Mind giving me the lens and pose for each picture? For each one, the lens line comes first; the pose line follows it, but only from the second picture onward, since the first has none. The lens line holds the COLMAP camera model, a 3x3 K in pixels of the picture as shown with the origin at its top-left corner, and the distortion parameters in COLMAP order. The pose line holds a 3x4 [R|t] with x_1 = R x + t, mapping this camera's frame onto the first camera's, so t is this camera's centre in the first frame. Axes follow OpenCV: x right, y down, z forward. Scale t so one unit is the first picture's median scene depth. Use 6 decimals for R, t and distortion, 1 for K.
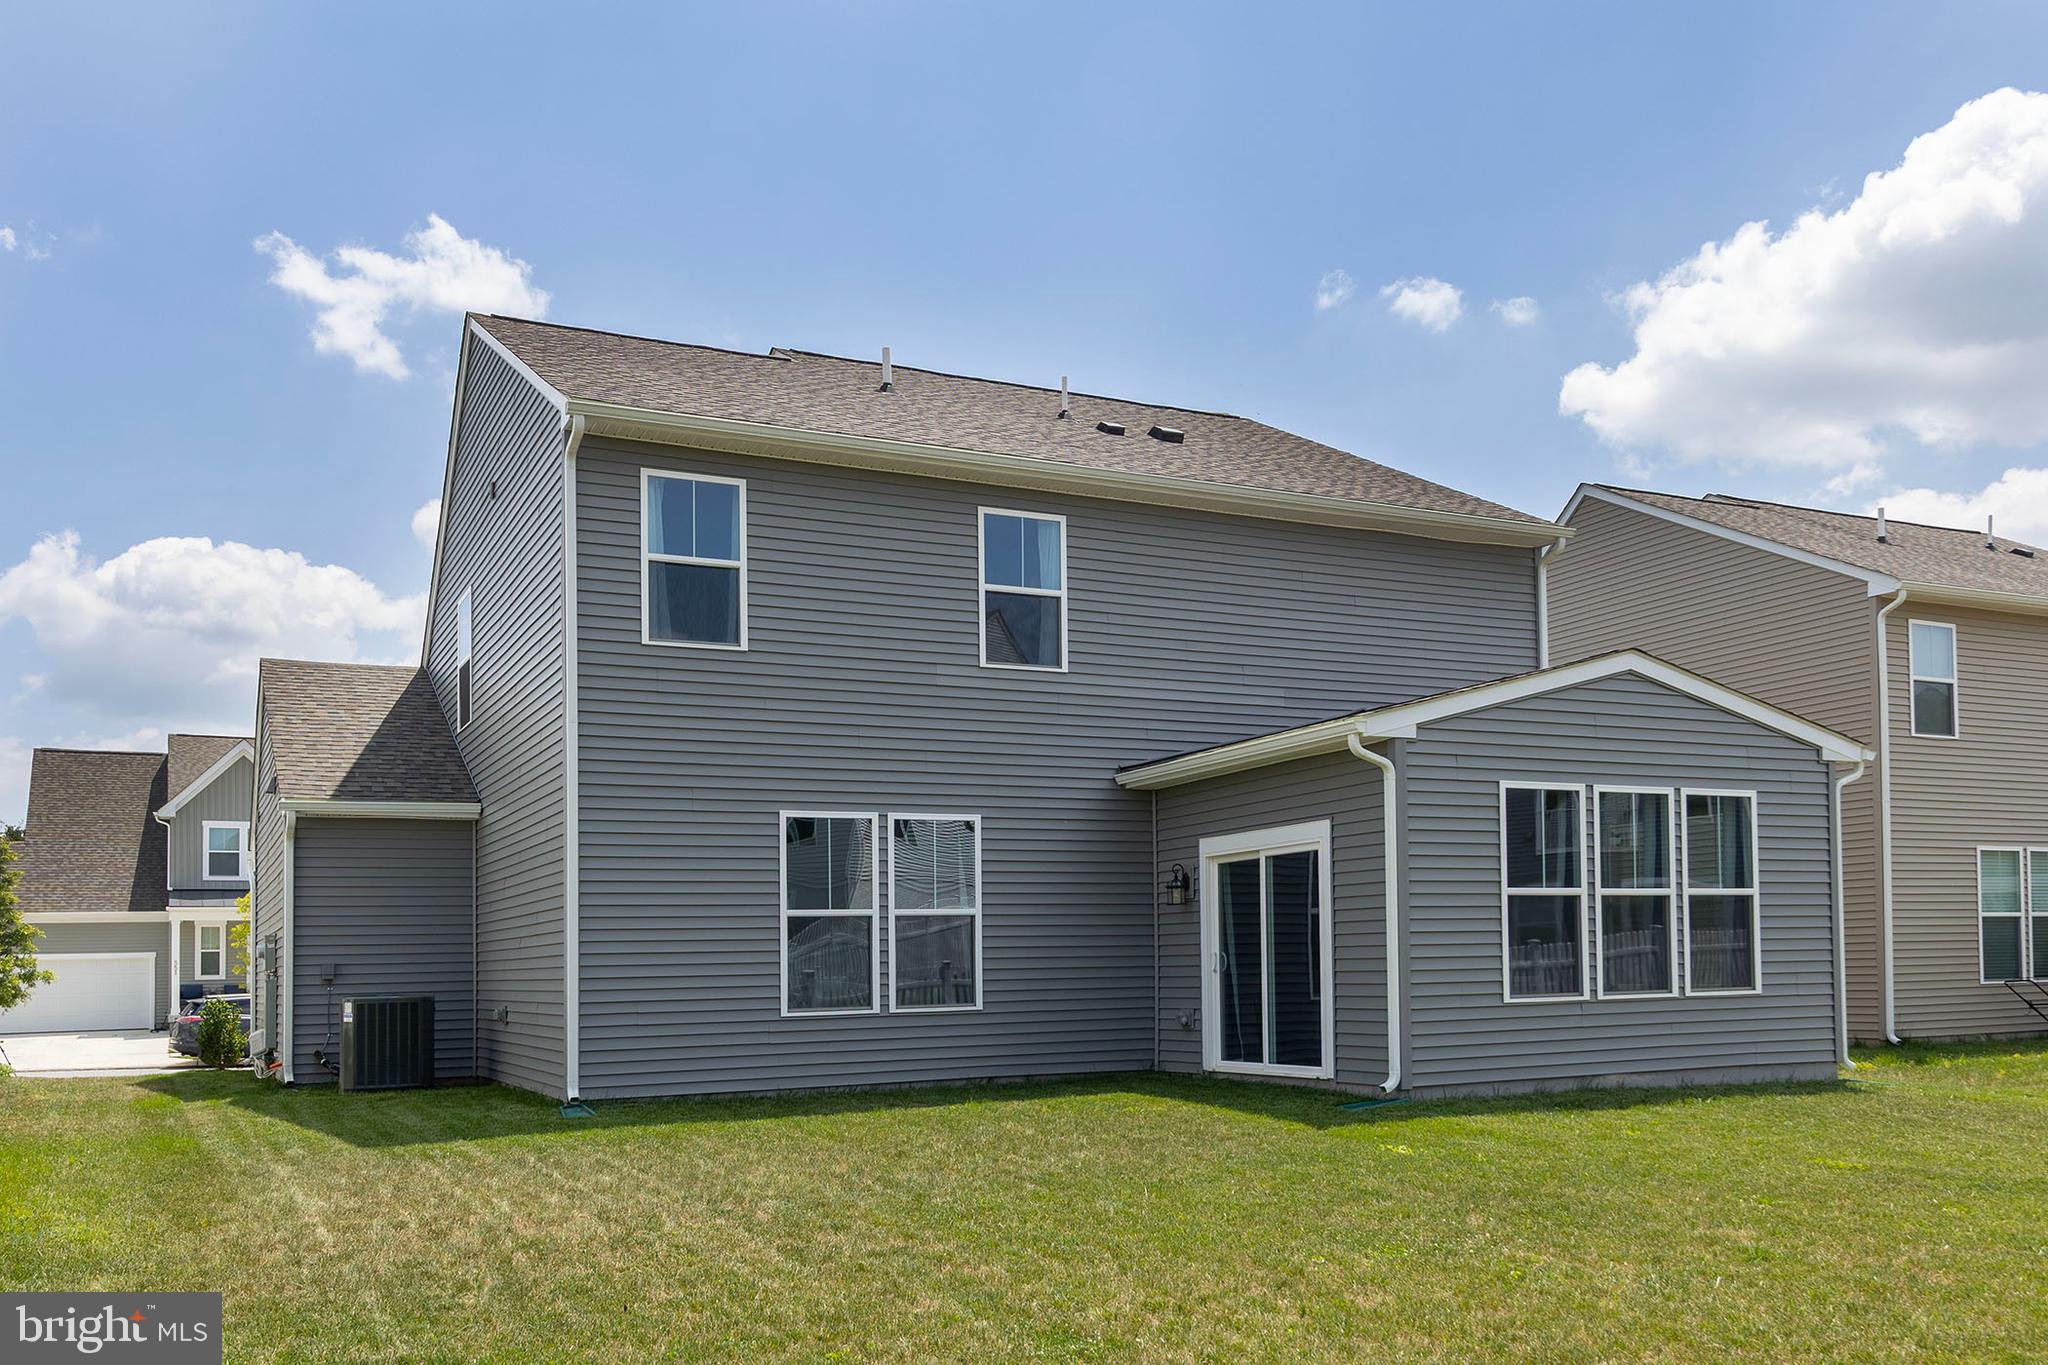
lens RADIAL K [[1642.2, 0, 964.4], [0, 1642.2, 682.7], [0, 0, 1]] dist [-0.003383, -0.008560]
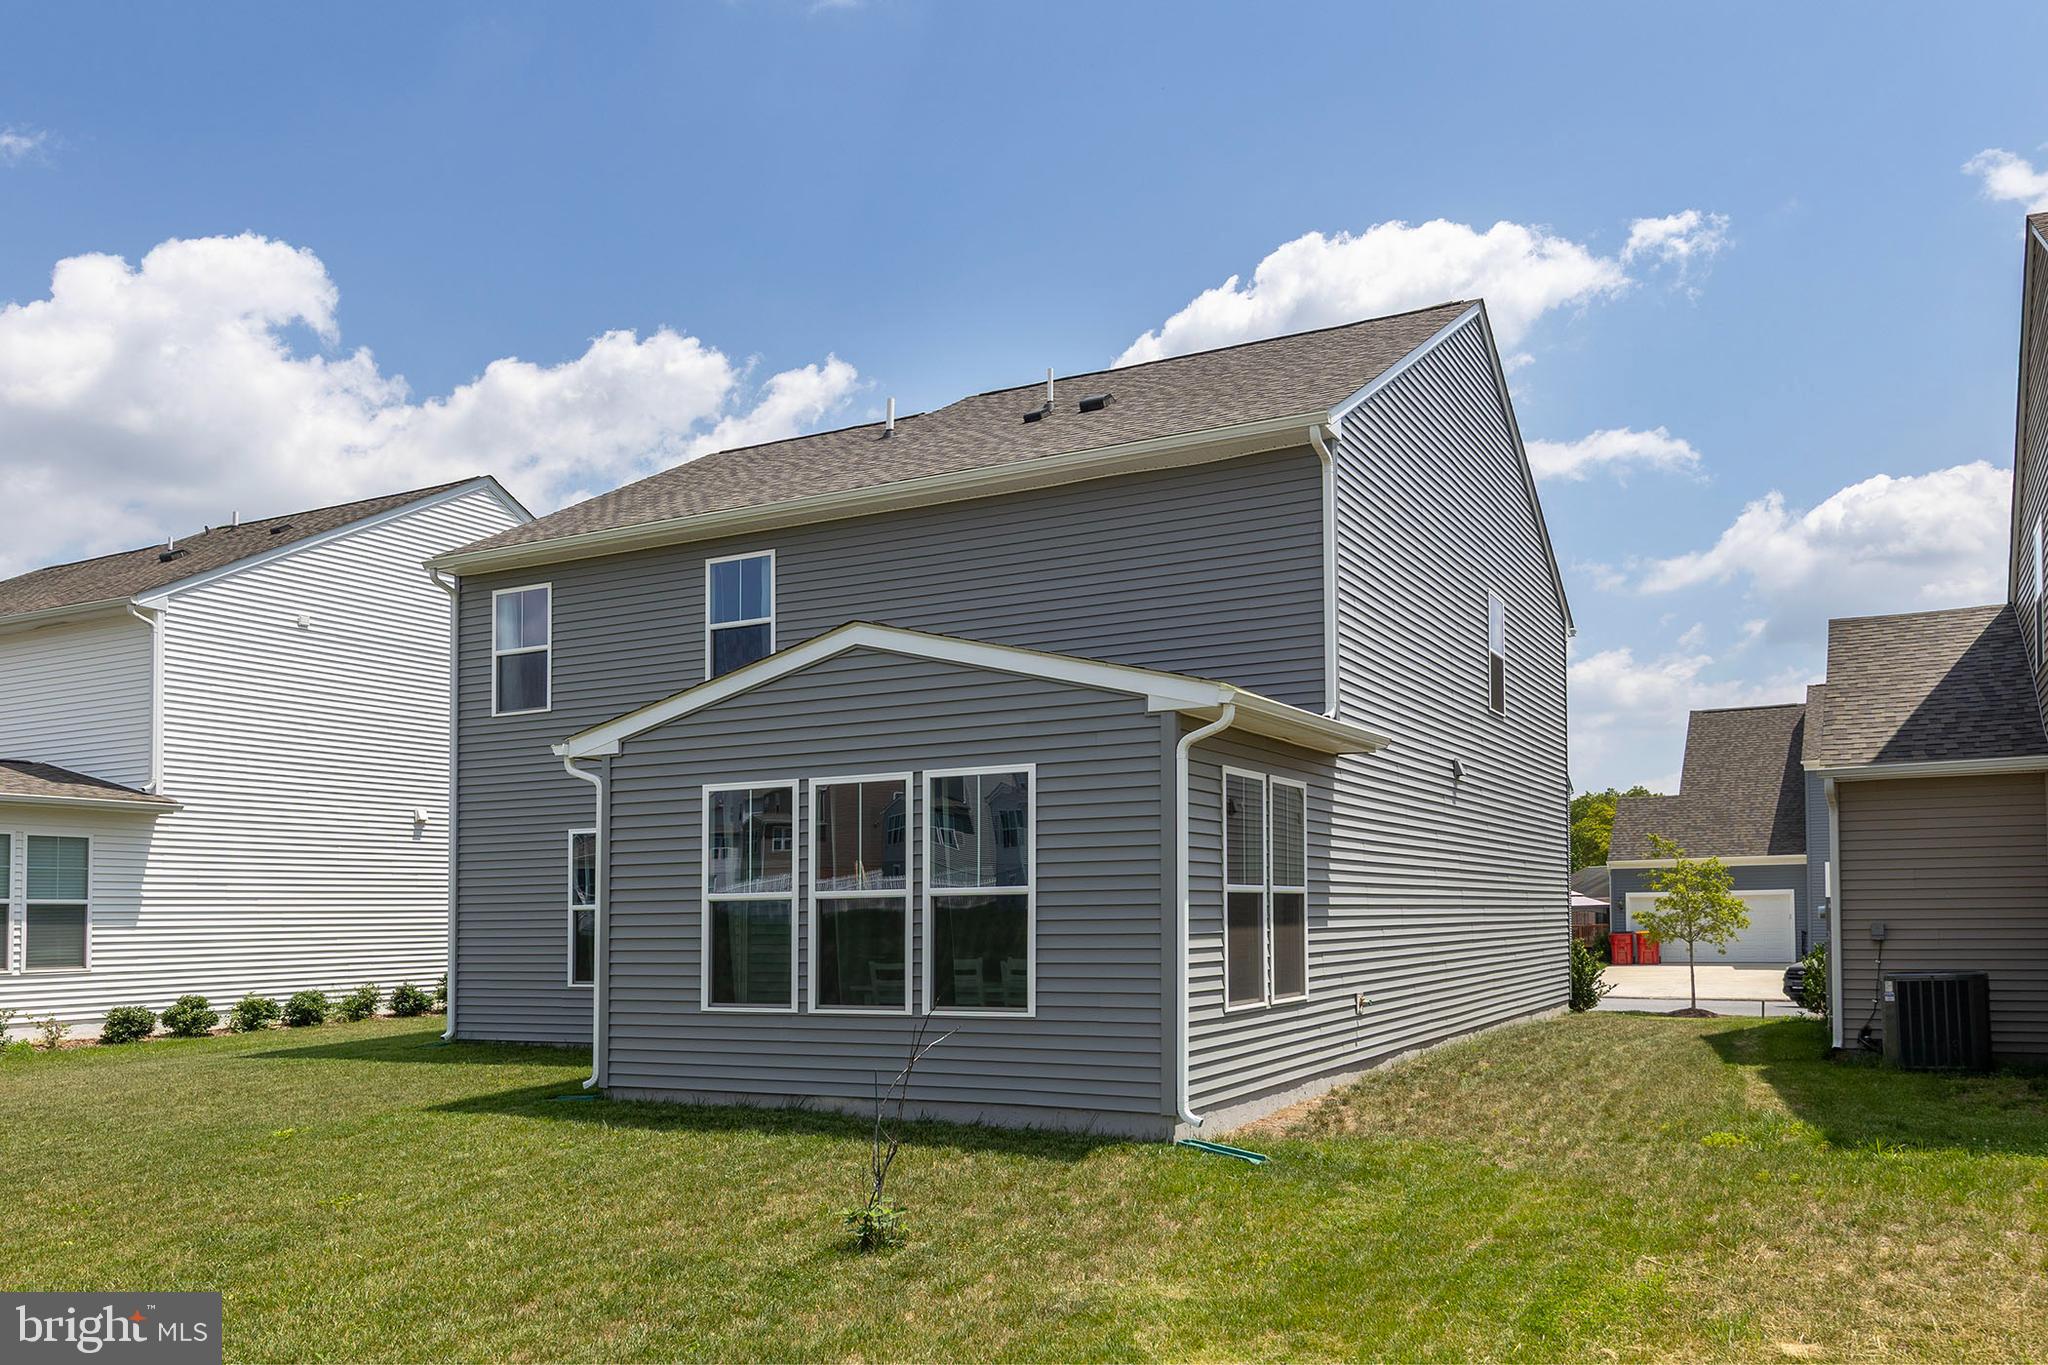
lens RADIAL K [[1642.2, 0, 964.4], [0, 1642.2, 682.7], [0, 0, 1]] dist [-0.003383, -0.008560]
pose [[0.588190, -0.116929, -0.800225, 1.148428], [0.130654, 0.990233, -0.048658, 0.063612], [0.798099, -0.075932, 0.597722, 0.513915]]
